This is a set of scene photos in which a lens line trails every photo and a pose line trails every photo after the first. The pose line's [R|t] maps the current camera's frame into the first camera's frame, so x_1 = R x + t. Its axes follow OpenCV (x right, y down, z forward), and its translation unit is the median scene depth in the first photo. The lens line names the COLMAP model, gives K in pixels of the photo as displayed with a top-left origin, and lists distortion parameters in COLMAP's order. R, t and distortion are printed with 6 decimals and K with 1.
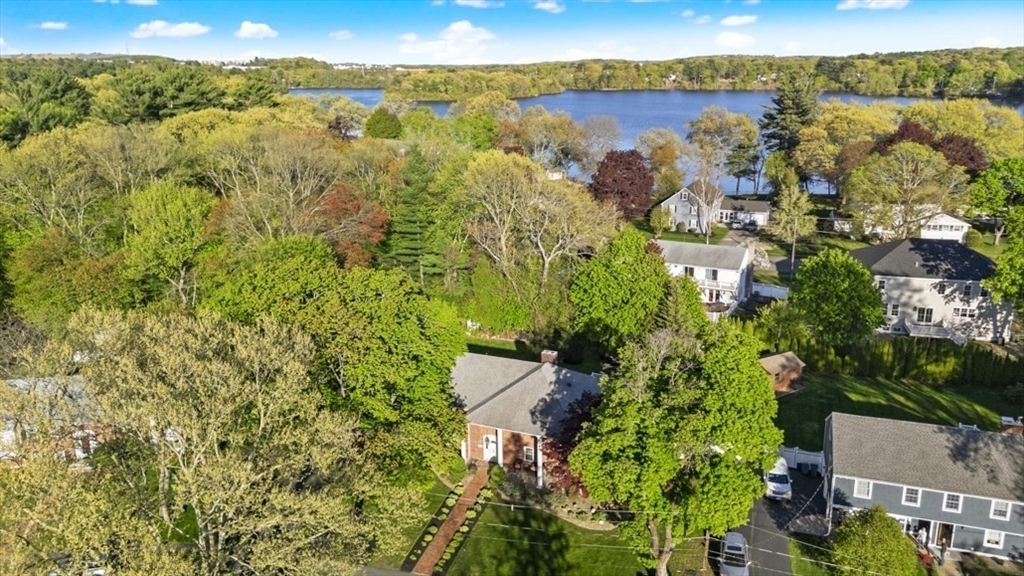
lens RADIAL K [[725.0, 0, 512.0], [0, 725.0, 288.0], [0, 0, 1]] dist [0.091782, -0.101051]
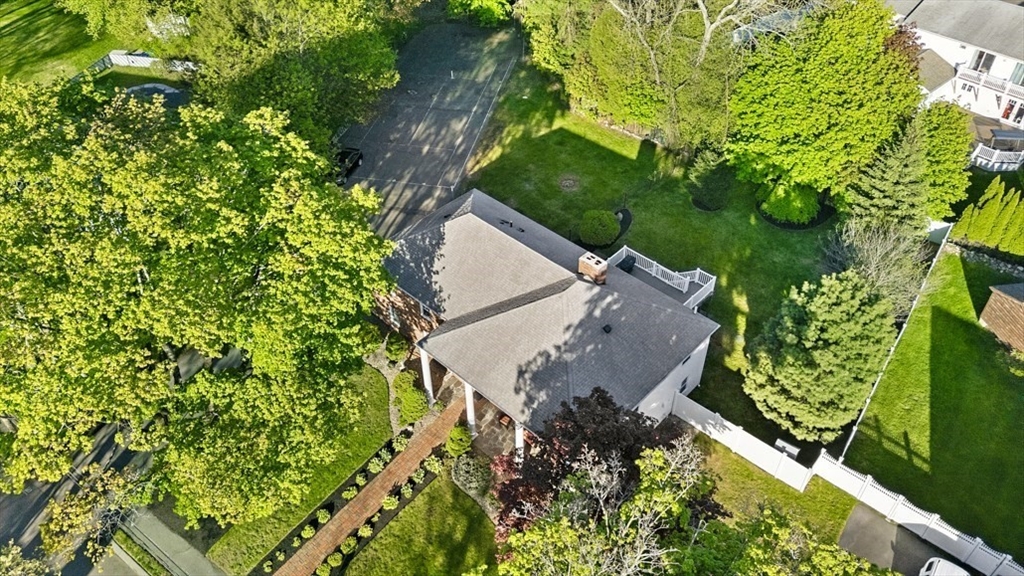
lens RADIAL K [[763.5, 0, 511.4], [0, 763.5, 252.4], [0, 0, 1]] dist [0.046073, -0.000433]
pose [[0.935857, 0.229660, -0.267261, 0.102759], [-0.108032, 0.908913, 0.402748, -0.101682], [0.335412, -0.348042, 0.875423, 0.316119]]
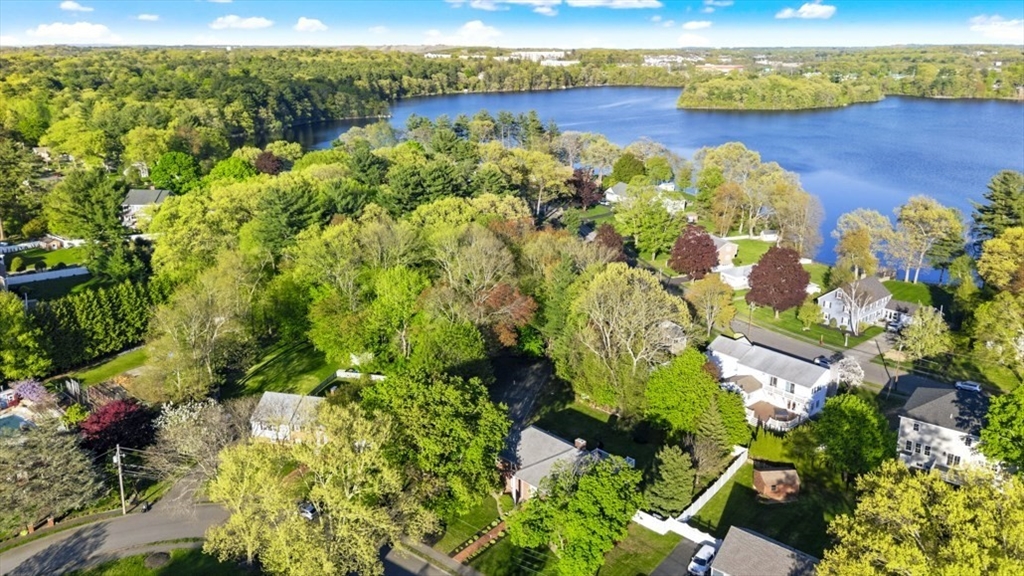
lens RADIAL K [[725.0, 0, 512.0], [0, 725.0, 288.0], [0, 0, 1]] dist [0.091782, -0.101051]
pose [[0.923473, 0.122524, -0.363574, 0.294958], [-0.122141, 0.992219, 0.024139, -0.166181], [0.363703, 0.022115, 0.931252, -0.313350]]
